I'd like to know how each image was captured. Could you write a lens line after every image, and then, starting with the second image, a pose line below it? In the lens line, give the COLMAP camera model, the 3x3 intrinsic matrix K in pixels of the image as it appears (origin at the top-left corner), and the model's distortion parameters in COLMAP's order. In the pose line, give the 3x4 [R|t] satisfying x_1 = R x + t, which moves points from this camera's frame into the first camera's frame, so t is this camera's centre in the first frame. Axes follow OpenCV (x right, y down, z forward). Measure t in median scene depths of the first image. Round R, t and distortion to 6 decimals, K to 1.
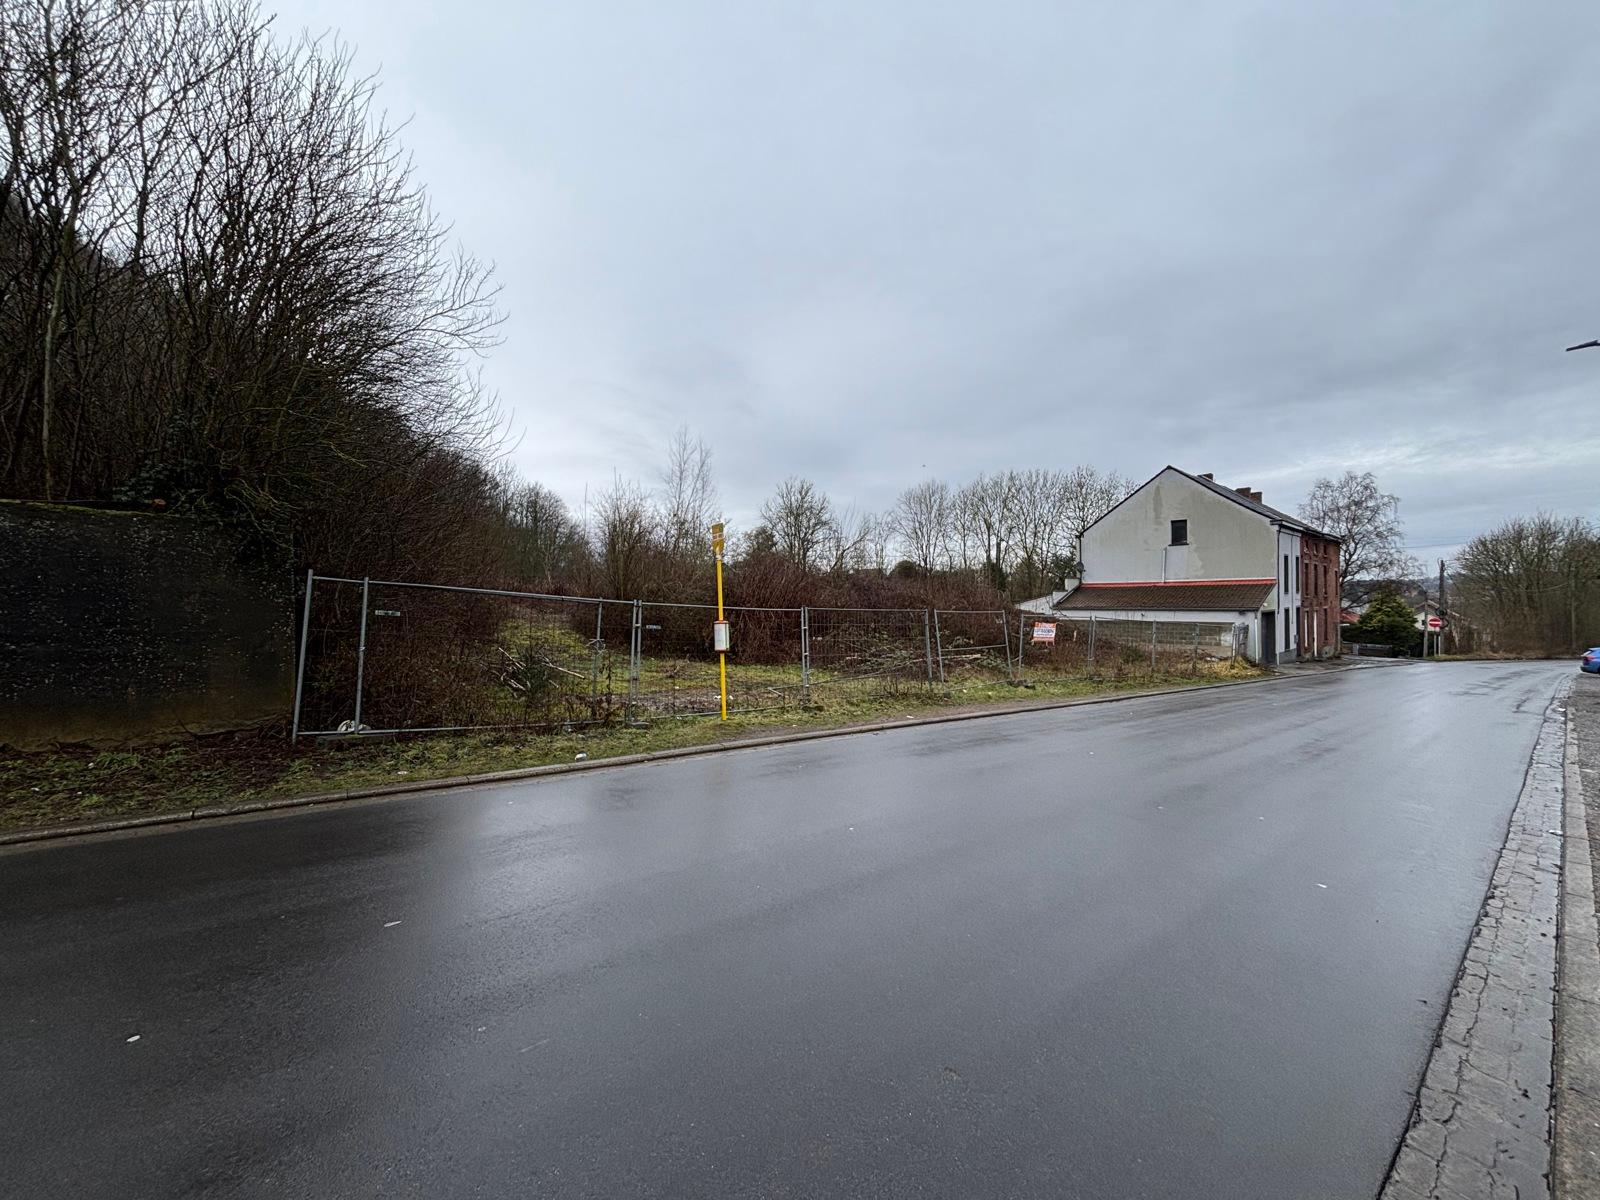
lens RADIAL K [[650.0, 0, 801.3], [0, 650.0, 607.2], [0, 0, 1]] dist [-0.001084, 0.000053]
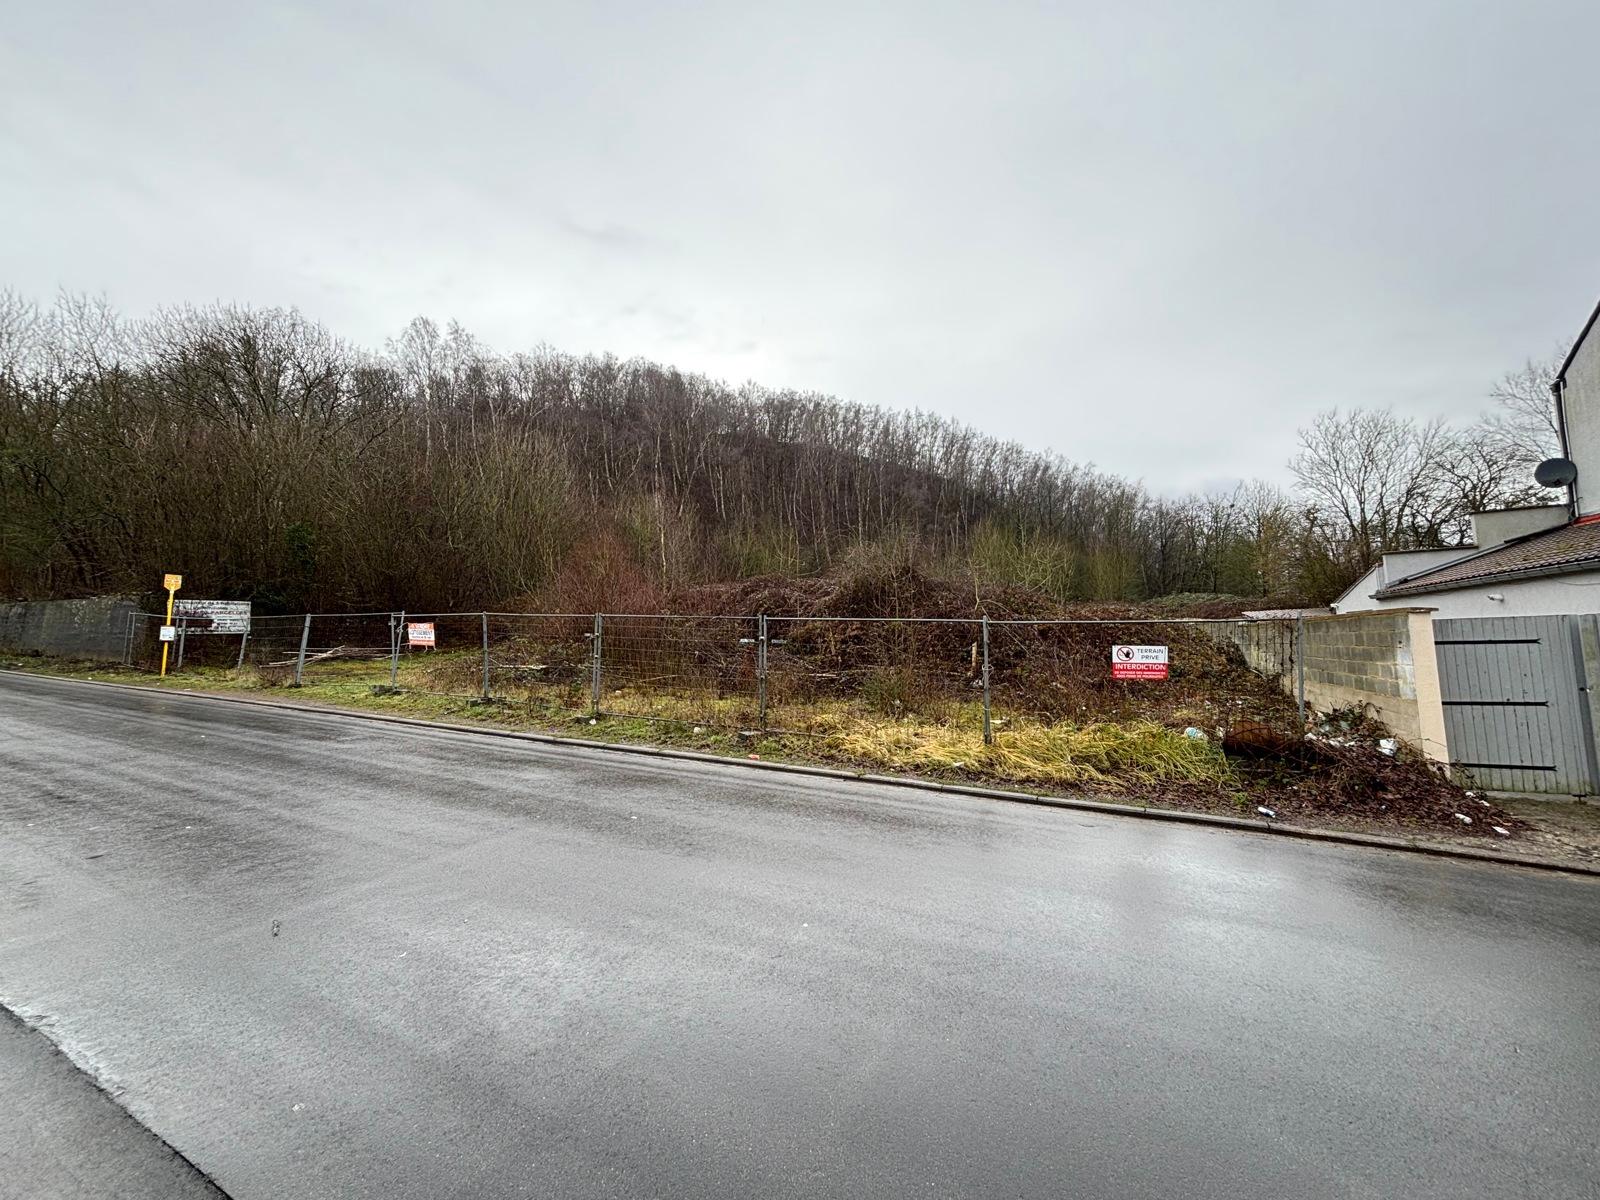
lens RADIAL K [[635.9, 0, 800.0], [0, 635.9, 600.0], [0, 0, 1]] dist [0.006421, 0.000084]
pose [[0.397781, -0.063538, -0.915278, 0.630007], [0.013298, 0.997894, -0.063494, 0.025111], [0.917384, 0.013086, 0.397788, 0.532879]]
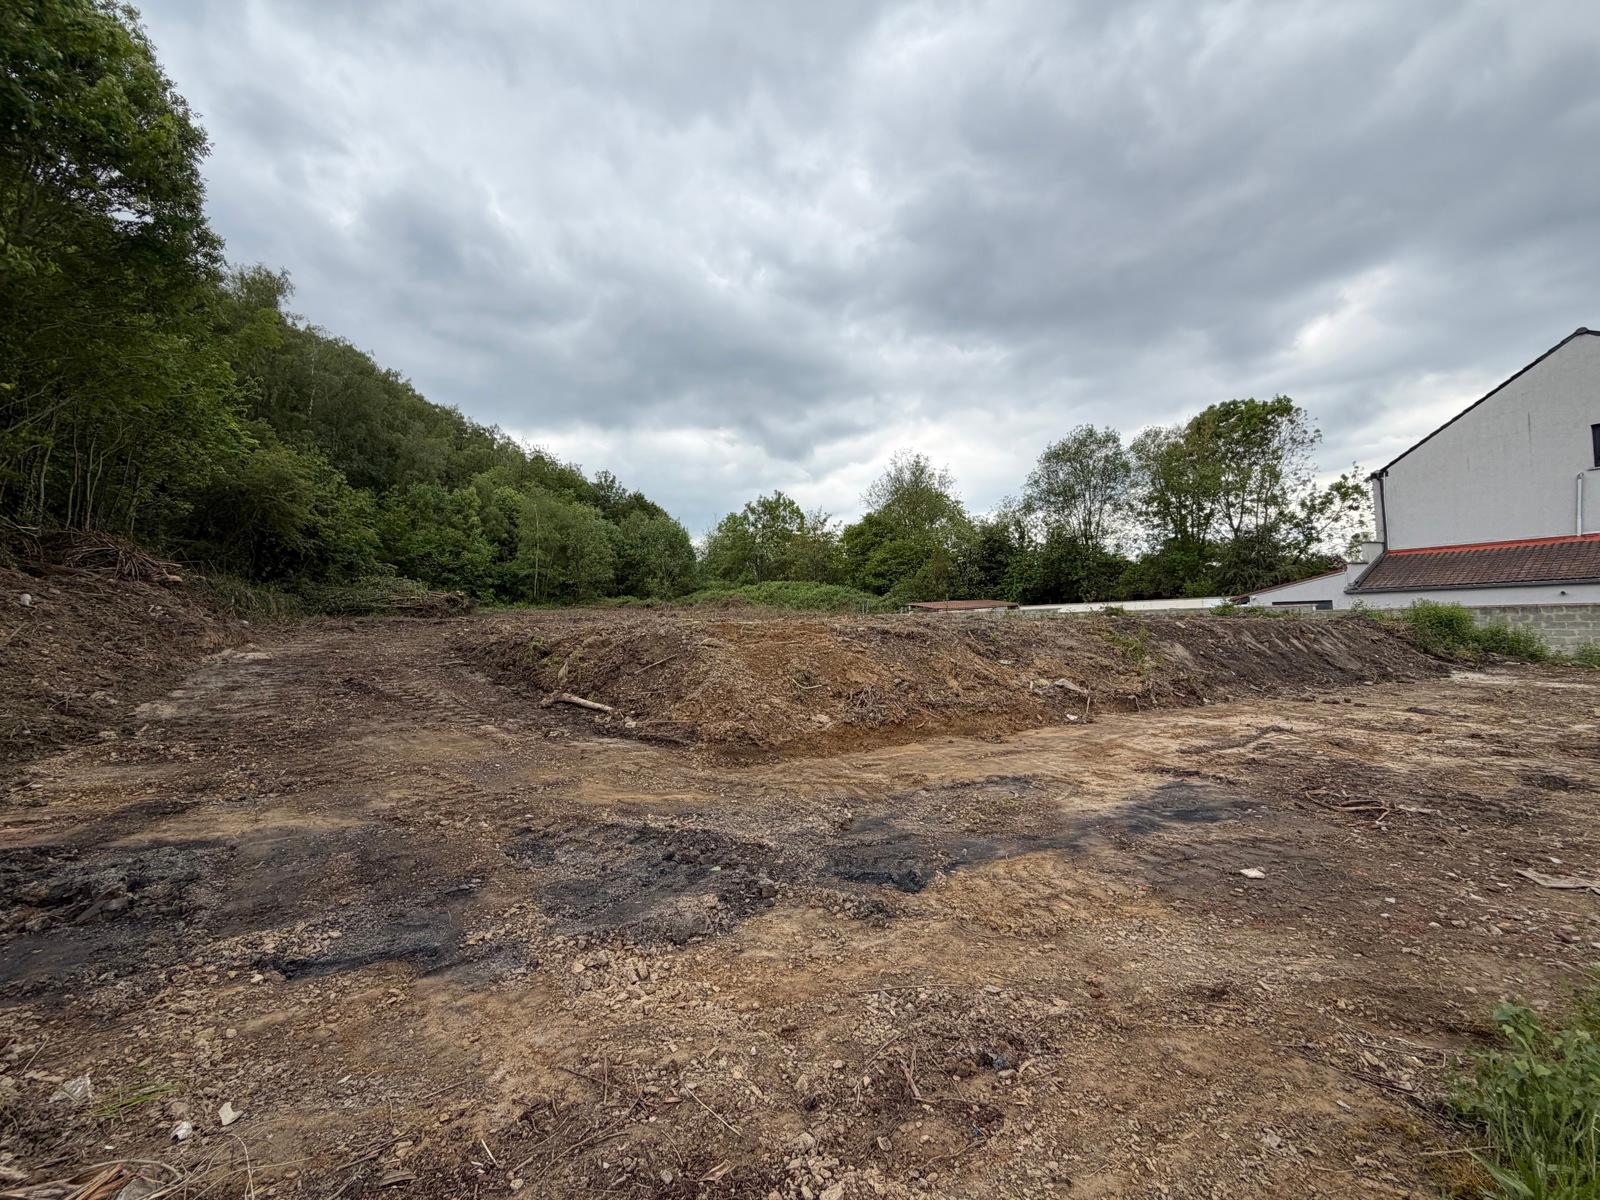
lens RADIAL K [[634.1, 0, 794.3], [0, 634.1, 607.7], [0, 0, 1]] dist [-0.001325, -0.000245]
pose [[0.981484, -0.039755, -0.187375, -0.009949], [0.036603, 0.999125, -0.020252, 0.010012], [0.188016, 0.013019, 0.982080, 0.336391]]
